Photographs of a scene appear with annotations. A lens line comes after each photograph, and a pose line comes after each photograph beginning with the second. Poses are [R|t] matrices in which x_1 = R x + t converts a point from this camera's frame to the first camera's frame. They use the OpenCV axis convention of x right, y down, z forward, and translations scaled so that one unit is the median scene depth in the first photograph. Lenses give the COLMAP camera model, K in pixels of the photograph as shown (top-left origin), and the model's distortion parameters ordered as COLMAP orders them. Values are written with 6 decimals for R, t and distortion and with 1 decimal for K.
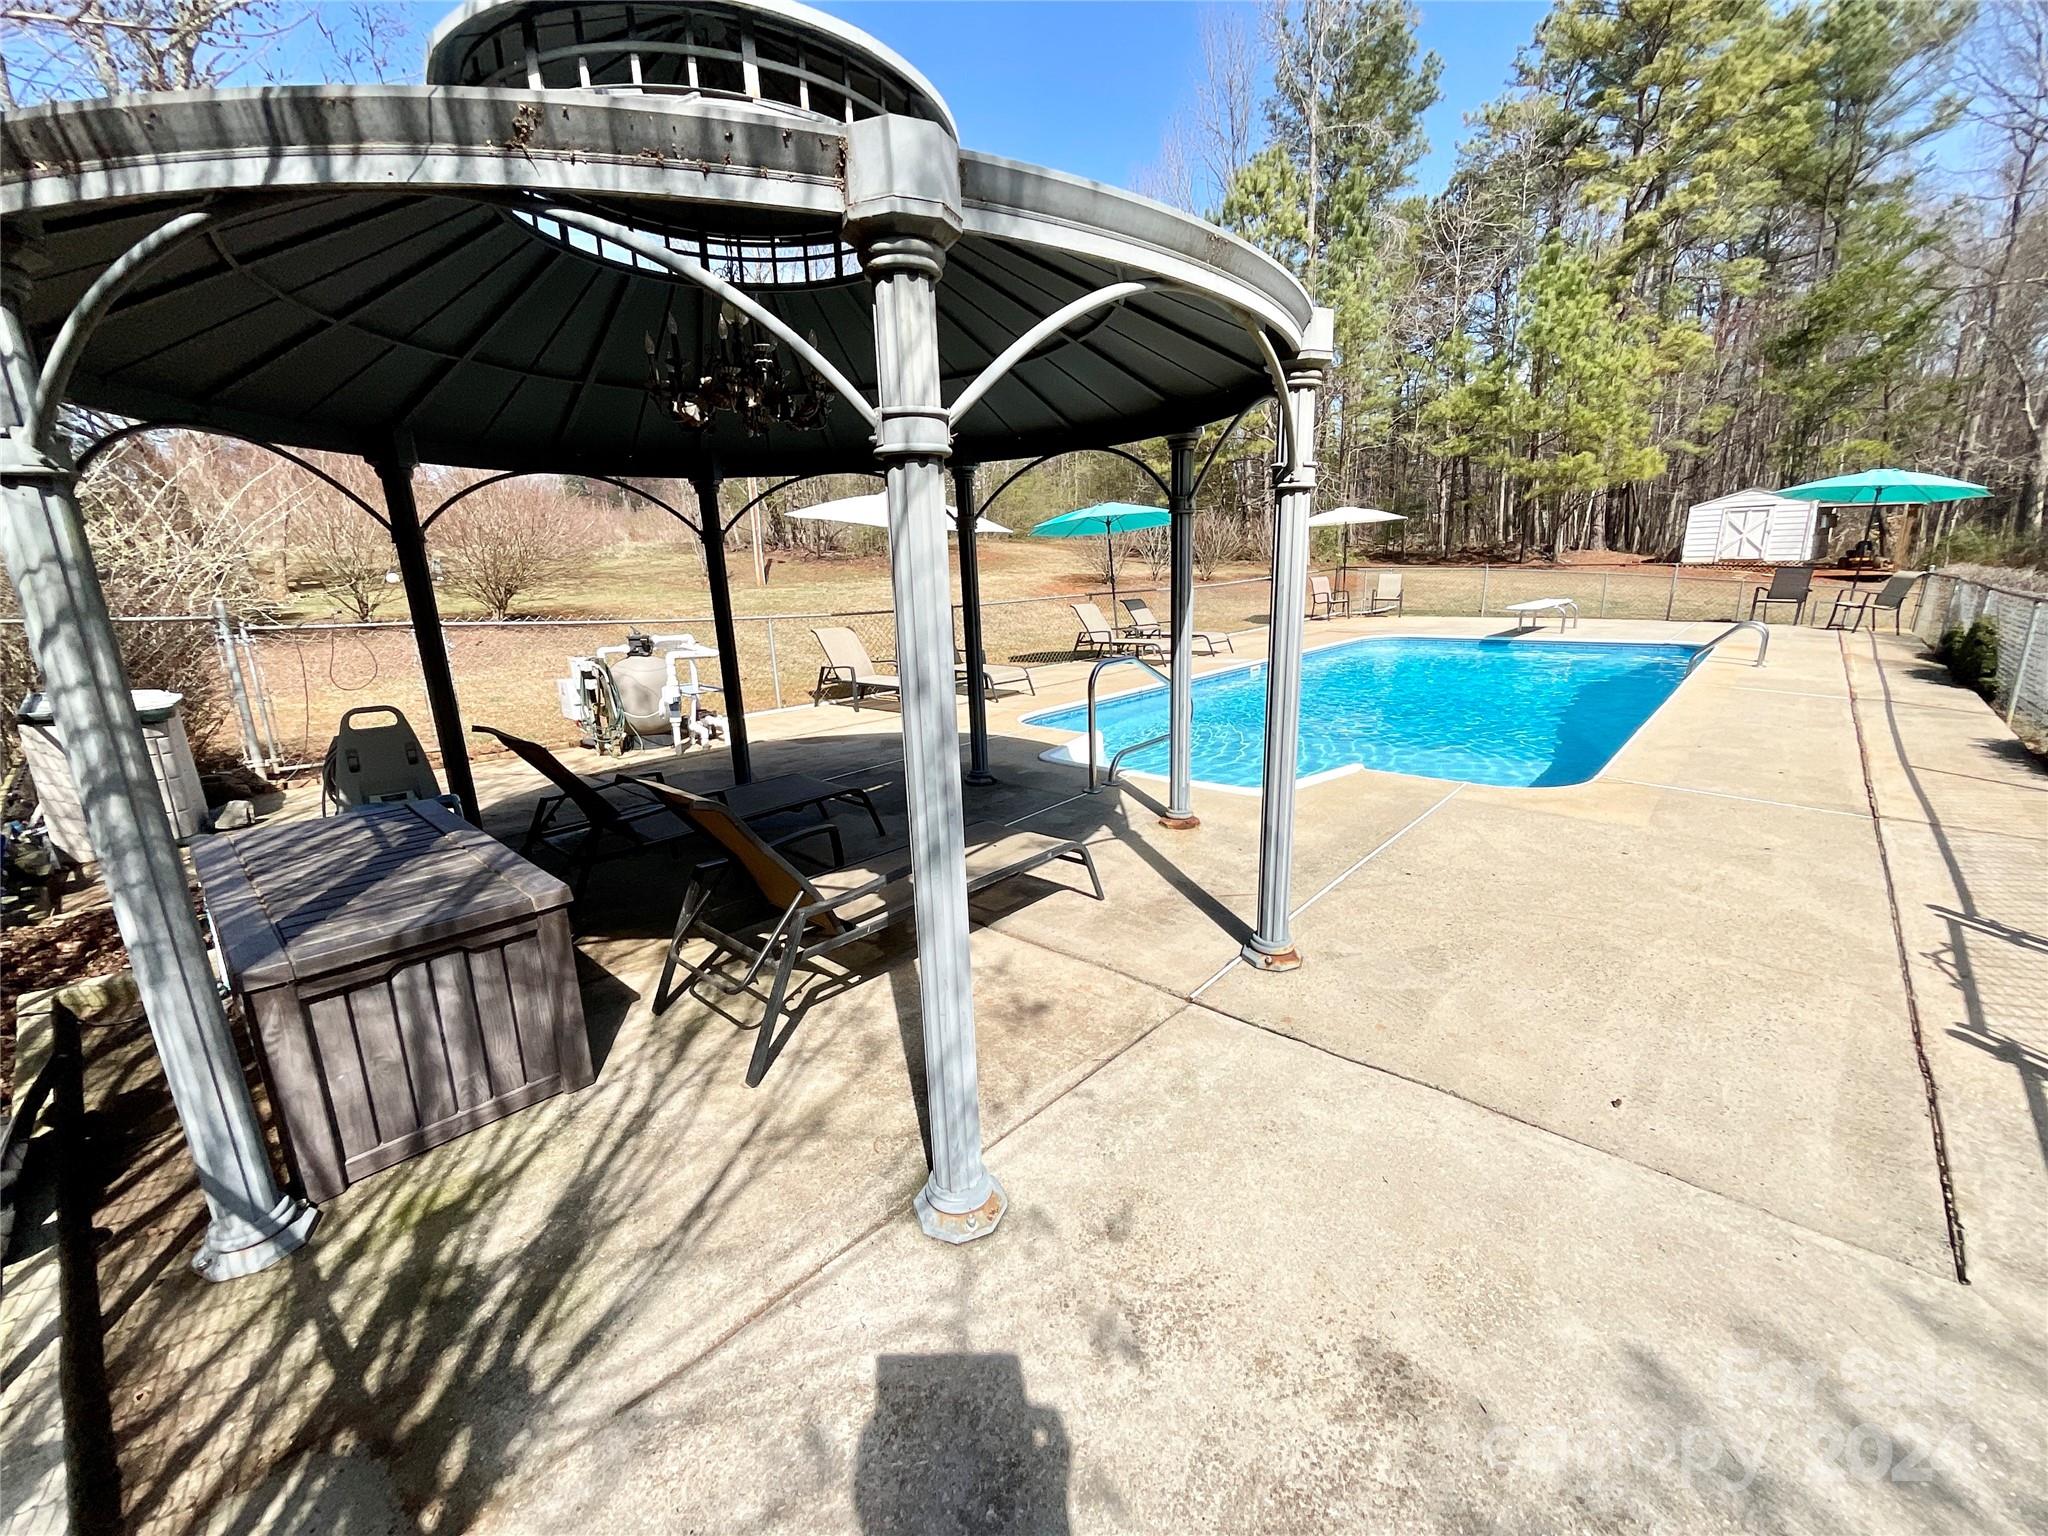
lens RADIAL K [[841.7, 0, 1028.9], [0, 841.7, 758.8], [0, 0, 1]] dist [-0.002008, 0.012011]
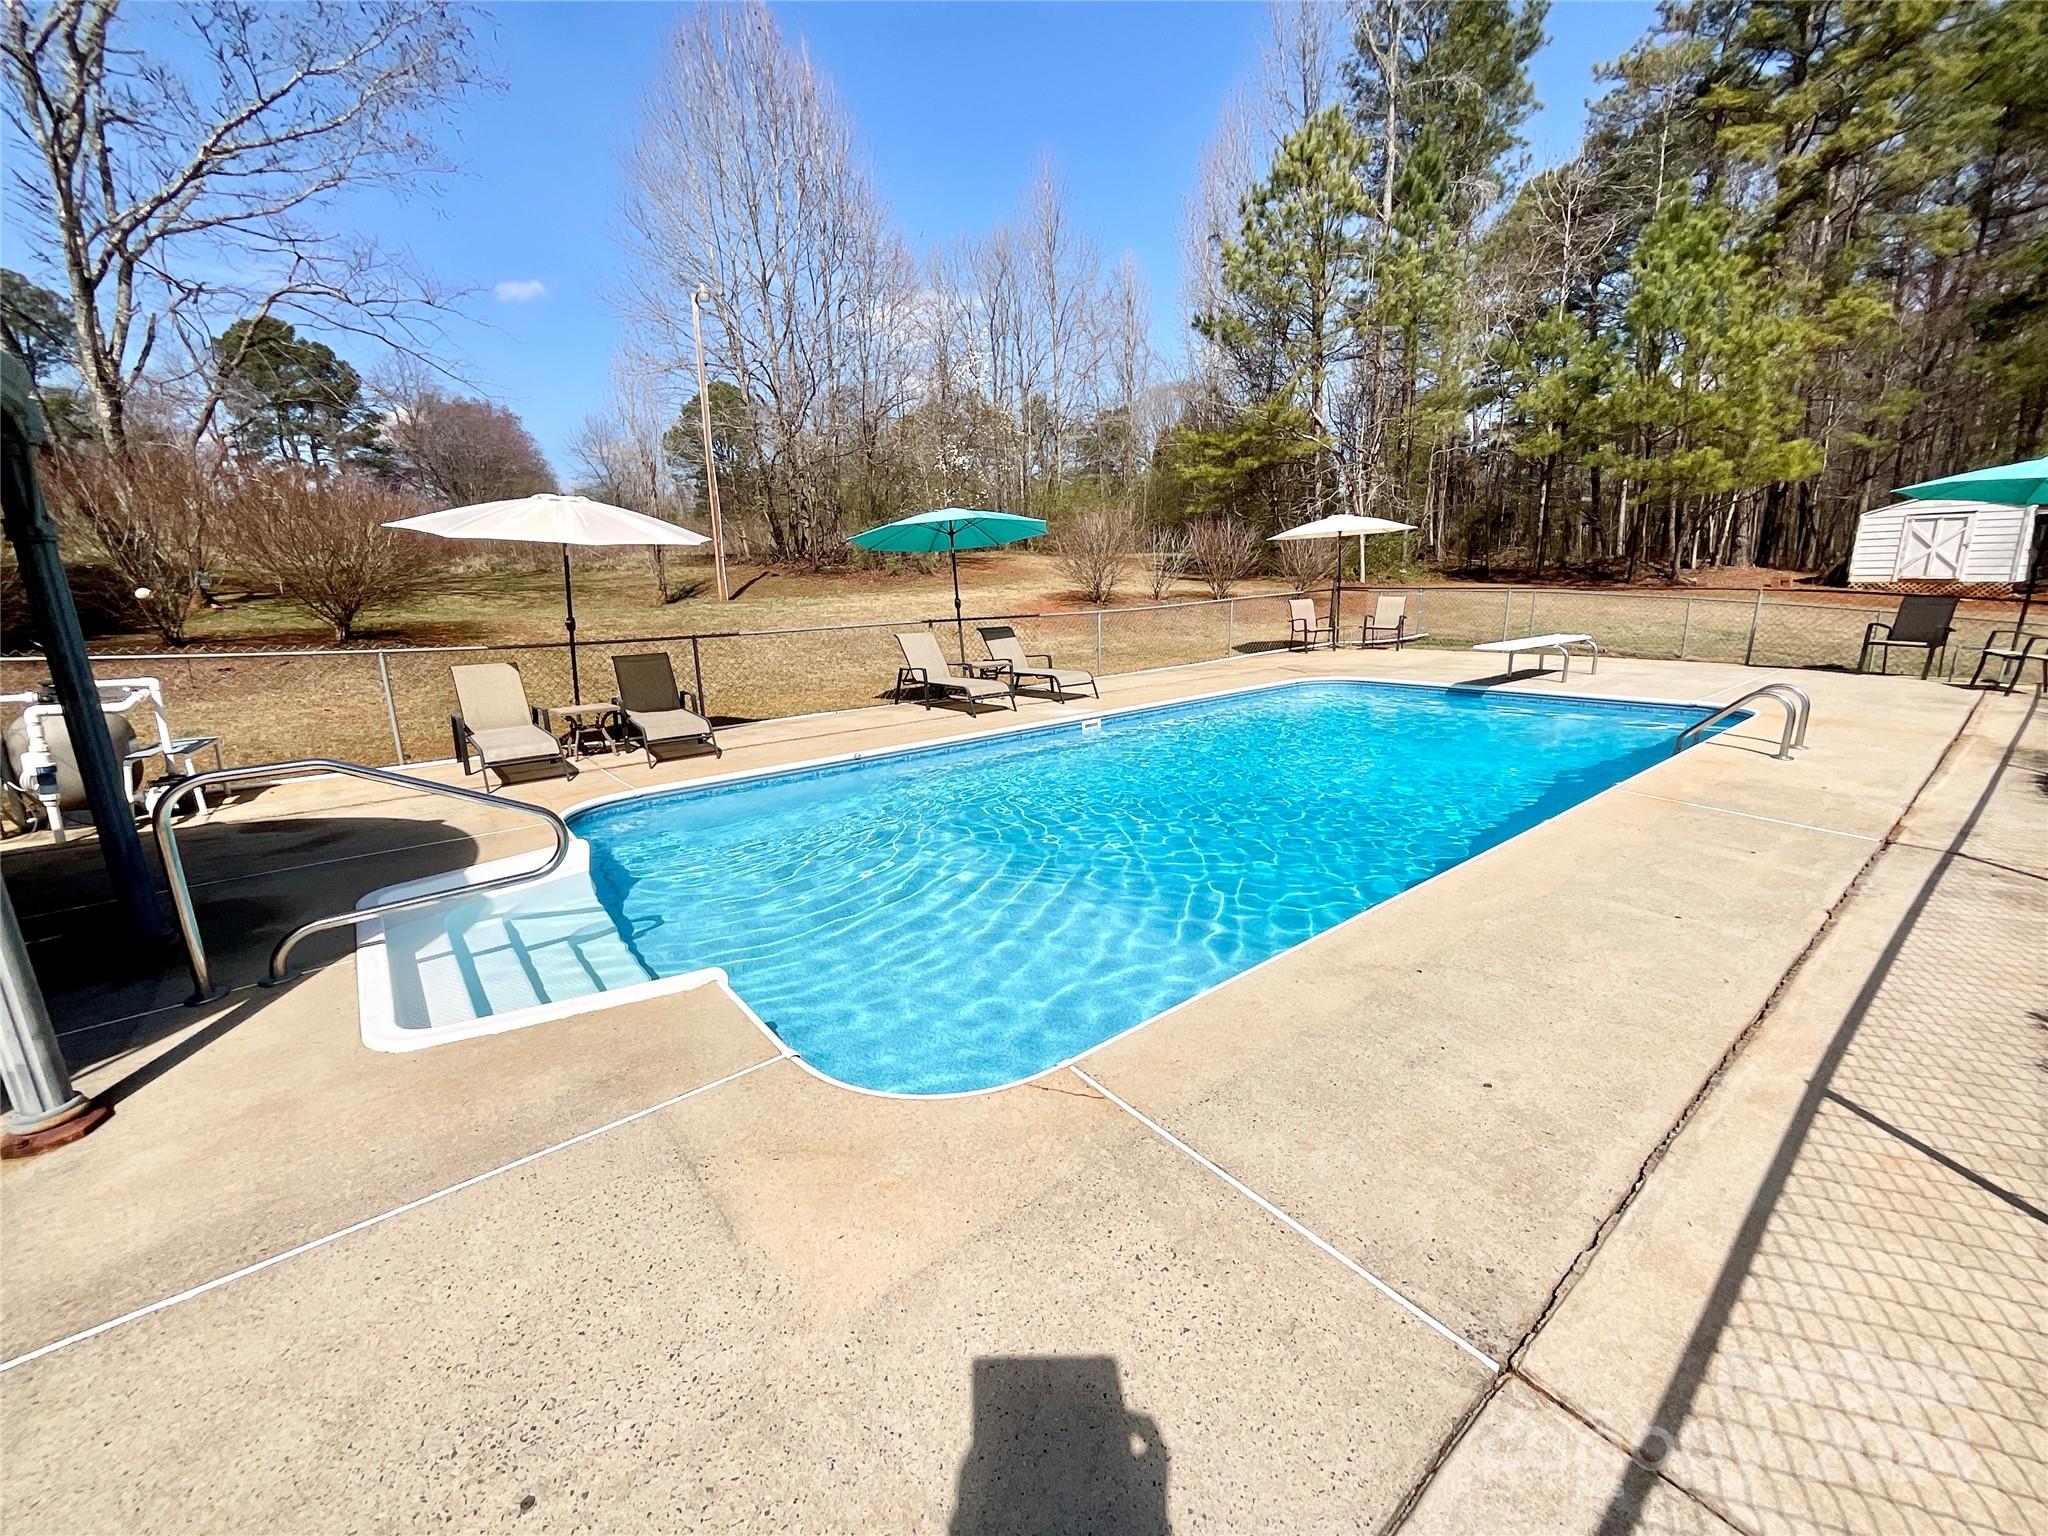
lens RADIAL K [[828.0, 0, 1024.0], [0, 828.0, 768.0], [0, 0, 1]] dist [-0.000808, -0.000288]
pose [[0.987111, 0.039819, -0.155002, 0.133647], [-0.039922, 0.999200, 0.002448, -0.026769], [0.154975, 0.003772, 0.987911, 0.101151]]
